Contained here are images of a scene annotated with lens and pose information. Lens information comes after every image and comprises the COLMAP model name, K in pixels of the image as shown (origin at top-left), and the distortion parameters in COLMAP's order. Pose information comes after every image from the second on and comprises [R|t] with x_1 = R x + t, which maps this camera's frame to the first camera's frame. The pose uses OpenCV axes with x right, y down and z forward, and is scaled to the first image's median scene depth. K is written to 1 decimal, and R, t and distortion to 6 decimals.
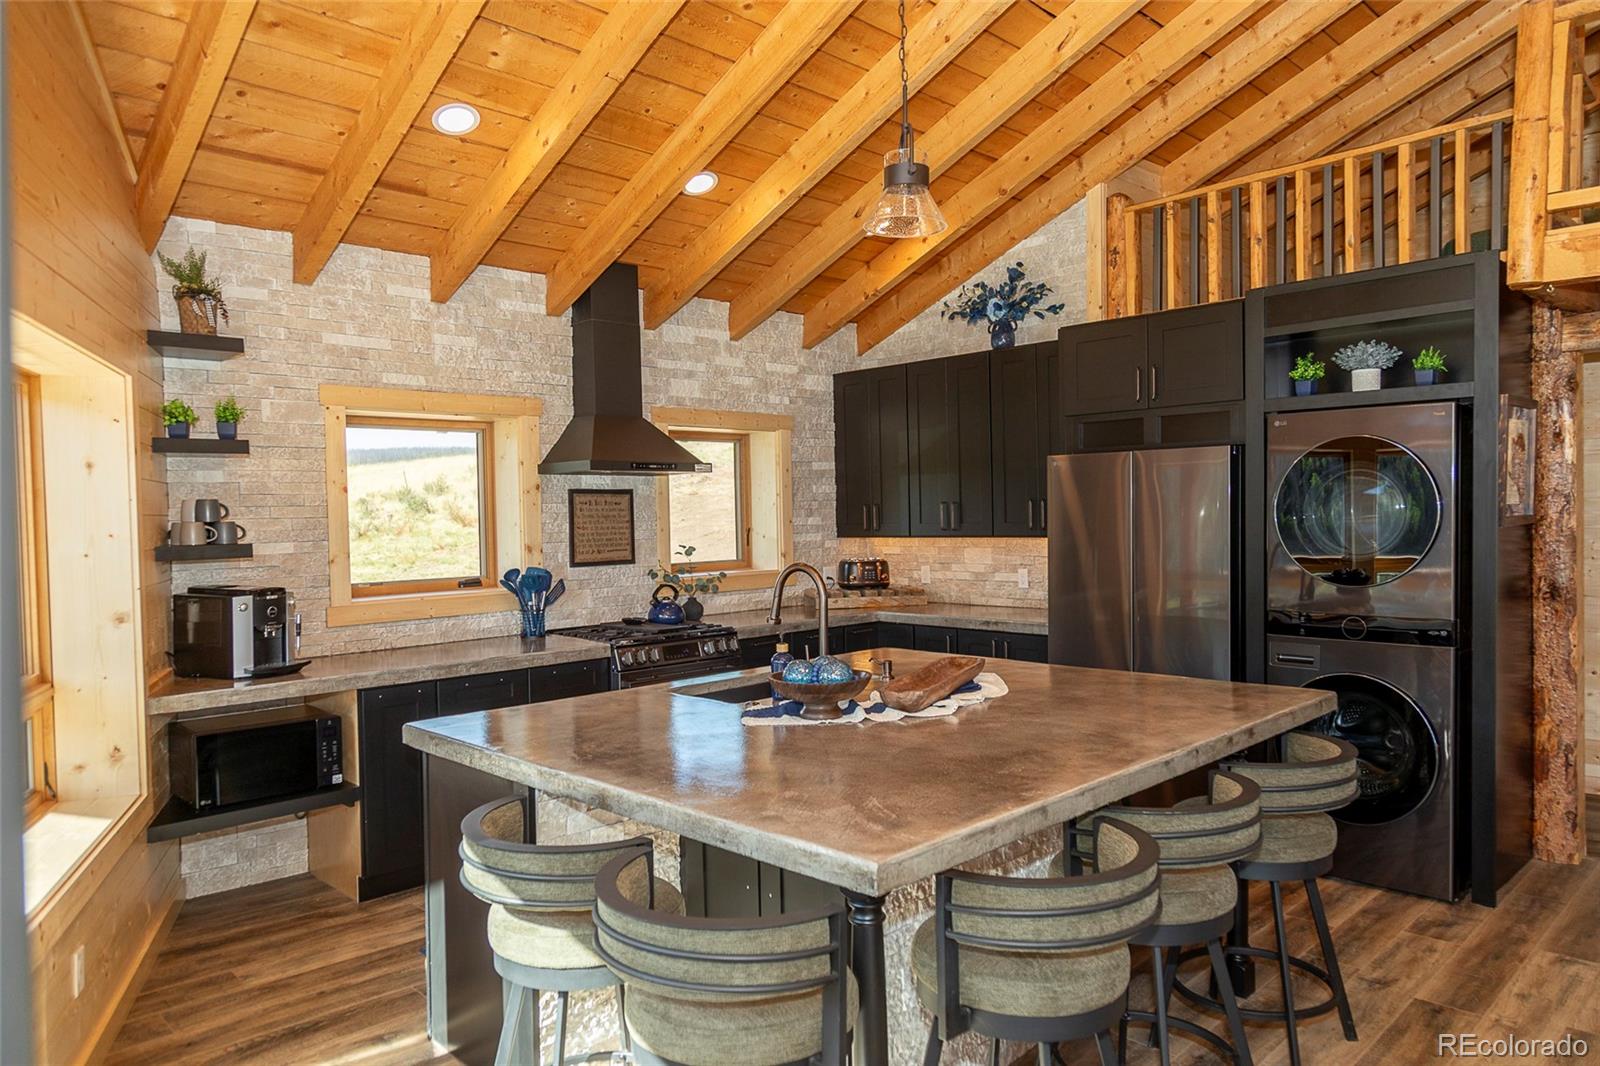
lens RADIAL K [[1053.9, 0, 808.9], [0, 1053.9, 539.2], [0, 0, 1]] dist [0.011342, 0.001880]
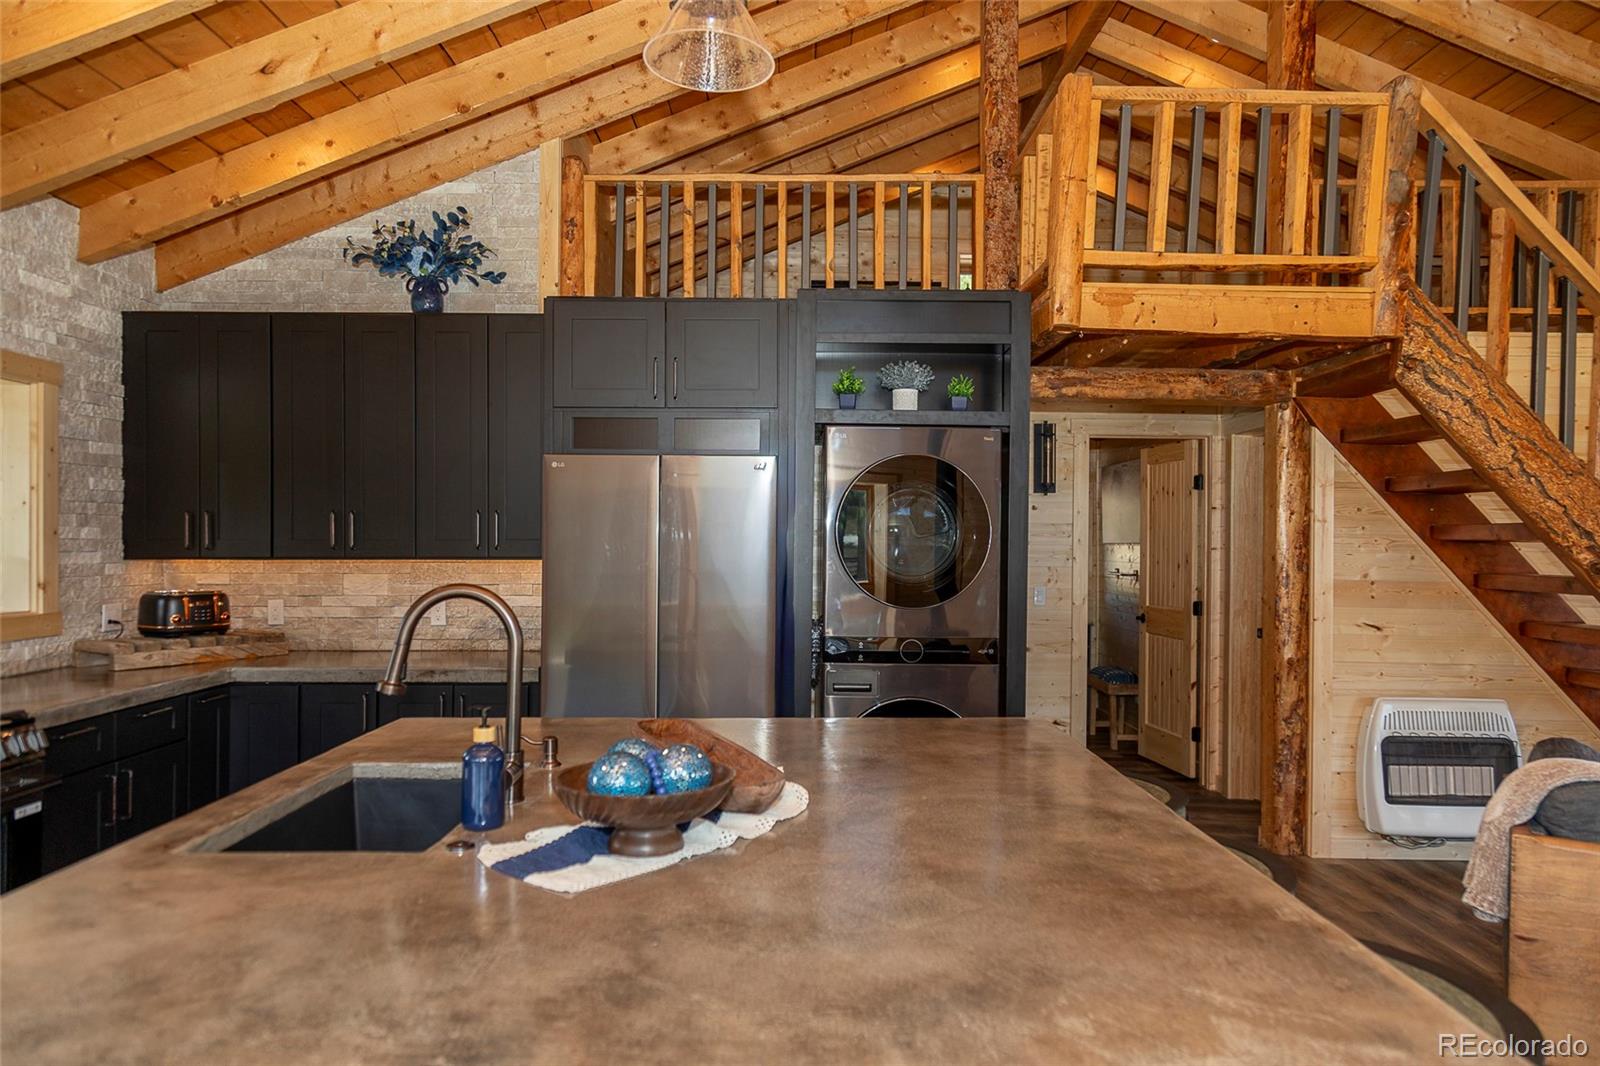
lens RADIAL K [[1053.9, 0, 814.4], [0, 1053.9, 543.3], [0, 0, 1]] dist [0.011342, 0.001880]
pose [[0.692775, 0.023284, 0.720778, -0.210741], [-0.000639, 0.999498, -0.031674, 0.012655], [-0.721154, 0.021482, 0.692442, 0.328353]]
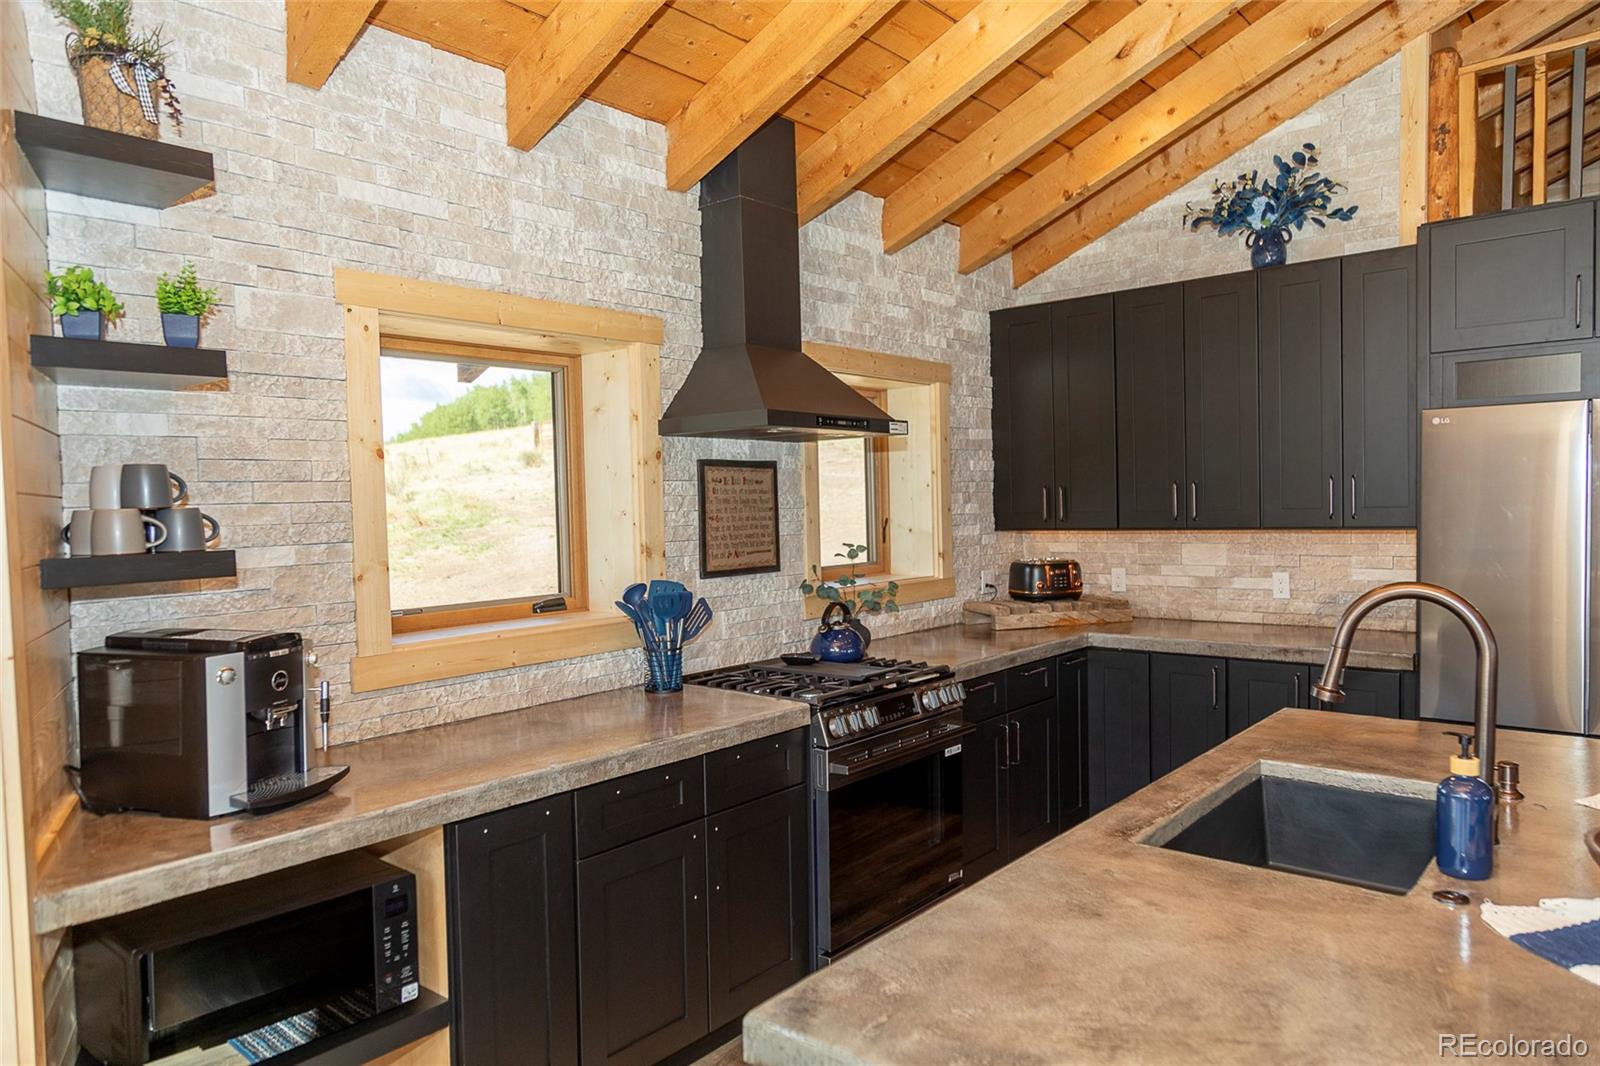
lens RADIAL K [[1053.9, 0, 811.2], [0, 1053.9, 544.7], [0, 0, 1]] dist [0.011342, 0.001880]
pose [[0.995053, -0.006657, 0.099126, -0.247255], [0.005363, 0.999897, 0.013315, -0.003234], [-0.099204, -0.012718, 0.994986, 0.378559]]
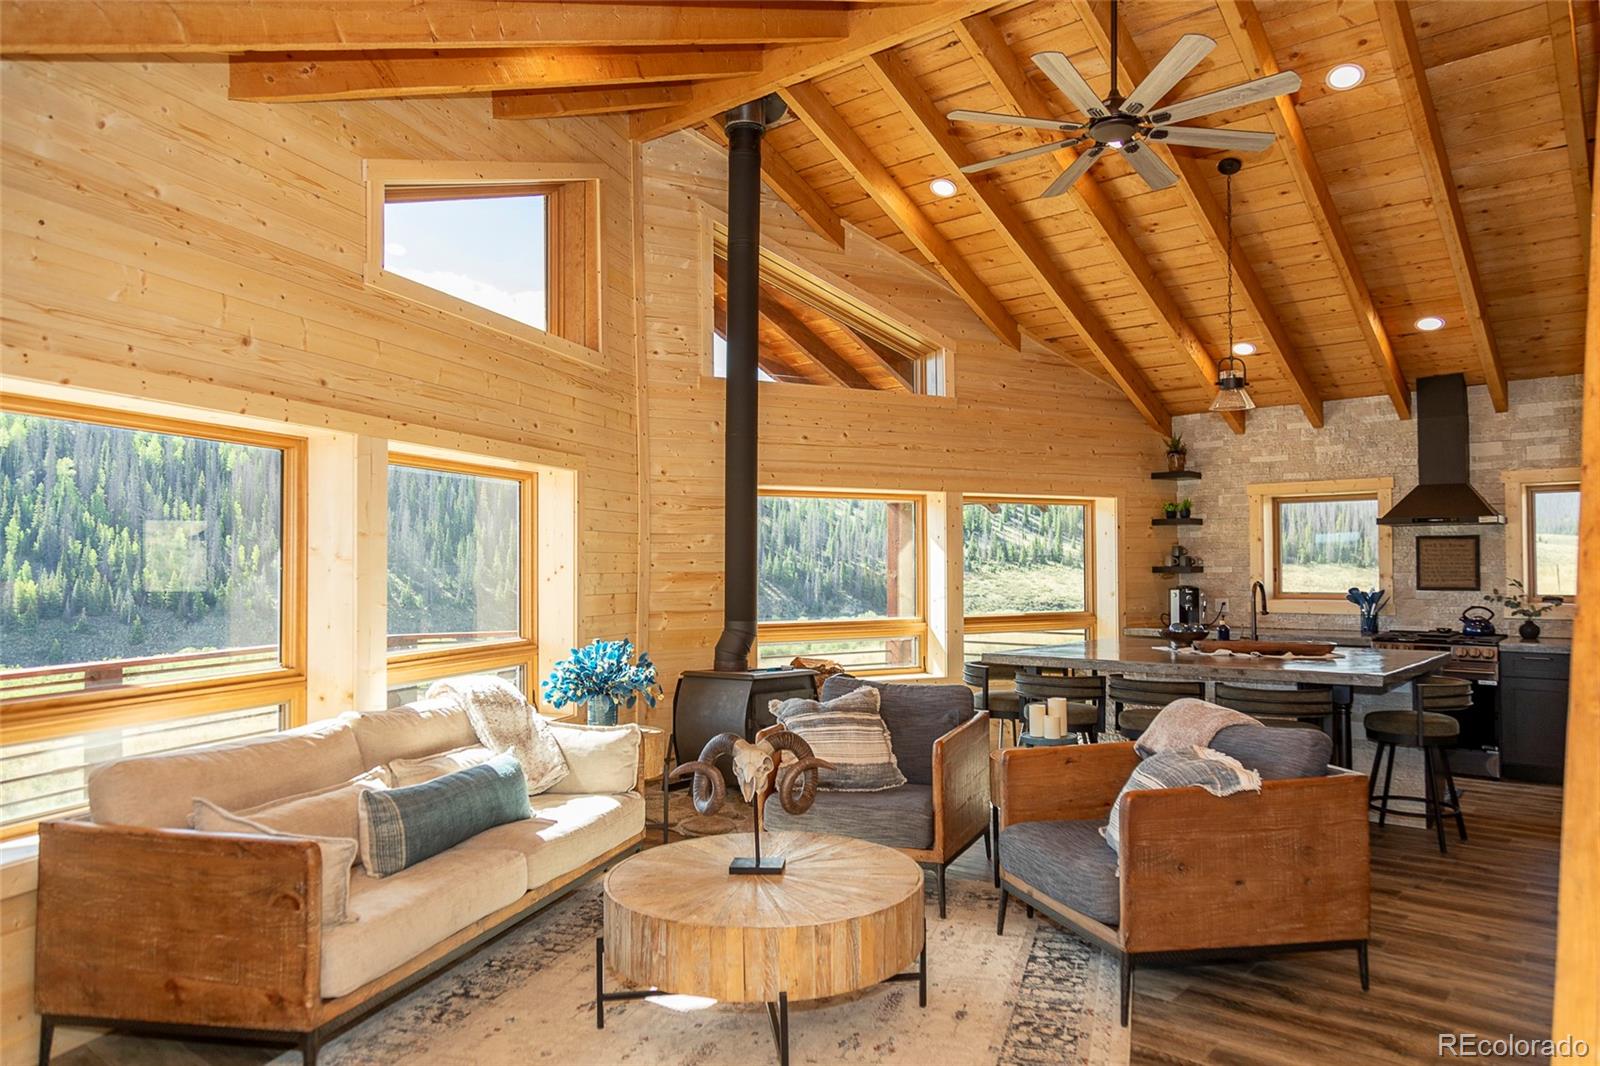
lens RADIAL K [[1053.9, 0, 799.5], [0, 1053.9, 545.6], [0, 0, 1]] dist [0.011342, 0.001880]
pose [[0.084704, 0.004219, -0.996397, 1.282158], [-0.022633, 0.999741, 0.002309, -0.020459], [0.996149, 0.022356, 0.084778, 0.030723]]
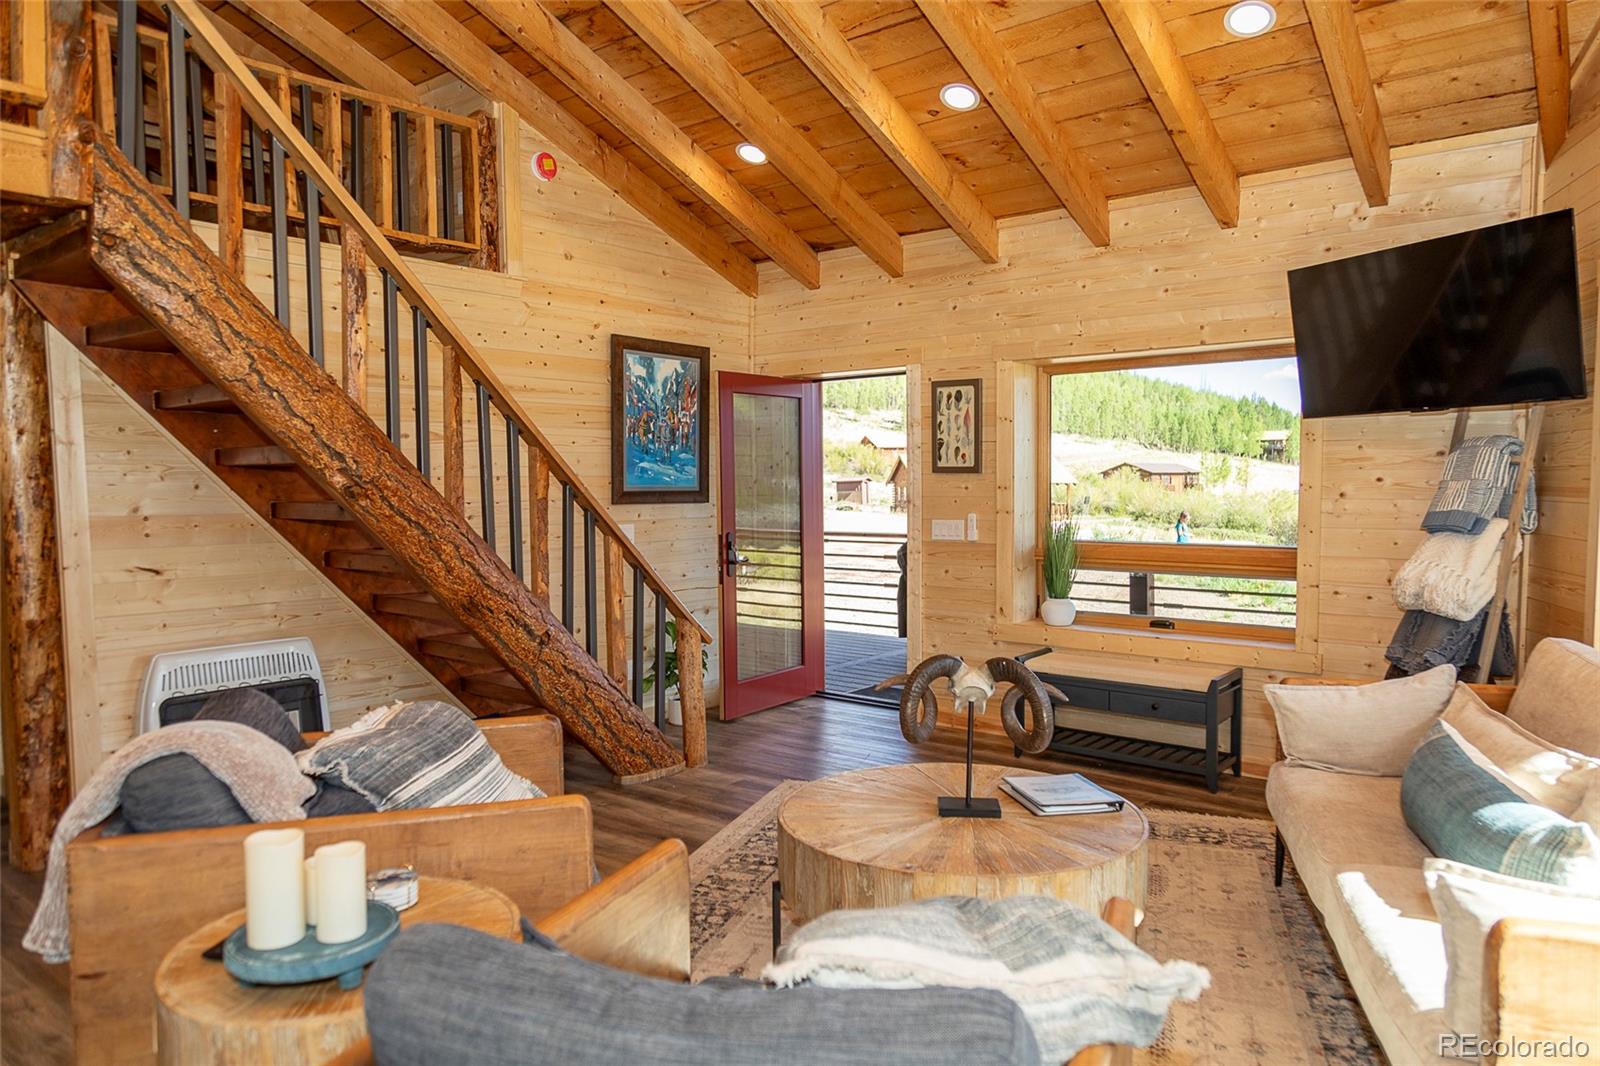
lens RADIAL K [[1053.9, 0, 815.3], [0, 1053.9, 542.0], [0, 0, 1]] dist [0.011342, 0.001880]
pose [[-0.106165, -0.042011, 0.993461, -0.006308], [0.044059, 0.997927, 0.046908, 0.020926], [-0.993372, 0.048751, -0.104094, 0.204699]]
